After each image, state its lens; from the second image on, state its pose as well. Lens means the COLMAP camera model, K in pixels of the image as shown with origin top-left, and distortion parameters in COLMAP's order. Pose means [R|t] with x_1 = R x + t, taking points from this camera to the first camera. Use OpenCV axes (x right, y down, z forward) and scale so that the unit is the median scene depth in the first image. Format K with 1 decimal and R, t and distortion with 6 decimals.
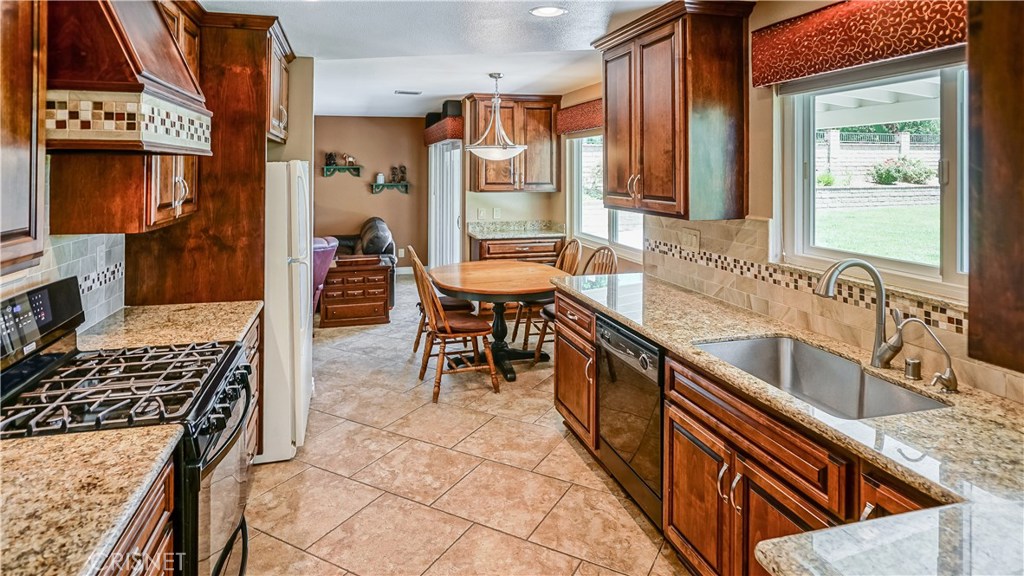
lens RADIAL K [[561.3, 0, 512.0], [0, 561.3, 288.0], [0, 0, 1]] dist [-0.000604, -0.000430]
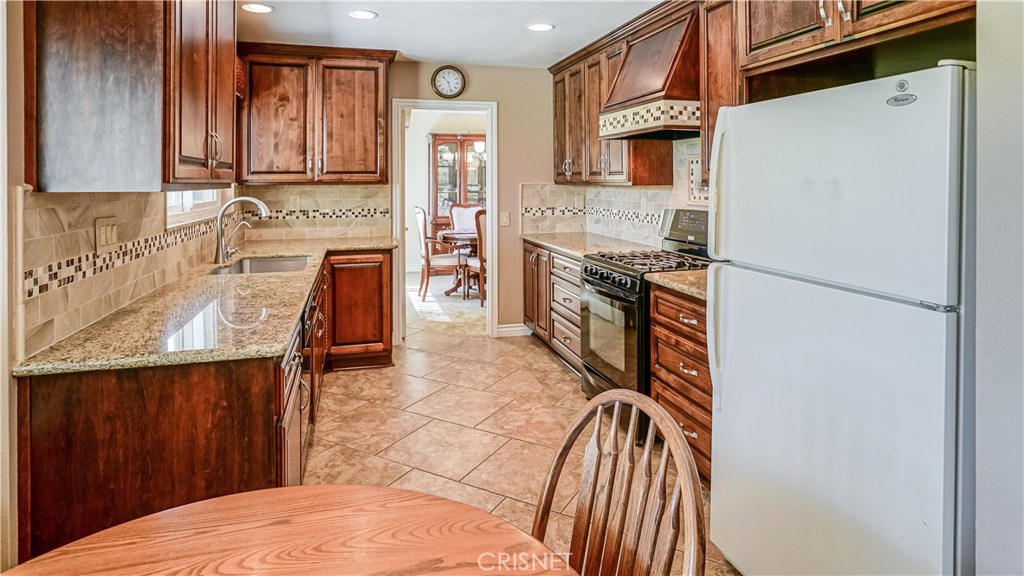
lens RADIAL K [[561.3, 0, 512.0], [0, 561.3, 288.0], [0, 0, 1]] dist [-0.000604, -0.000430]
pose [[-0.999977, 0.002219, 0.006466, -0.174999], [0.004610, 0.917377, 0.397994, -0.324770], [-0.005049, 0.398014, -0.917365, 1.836386]]
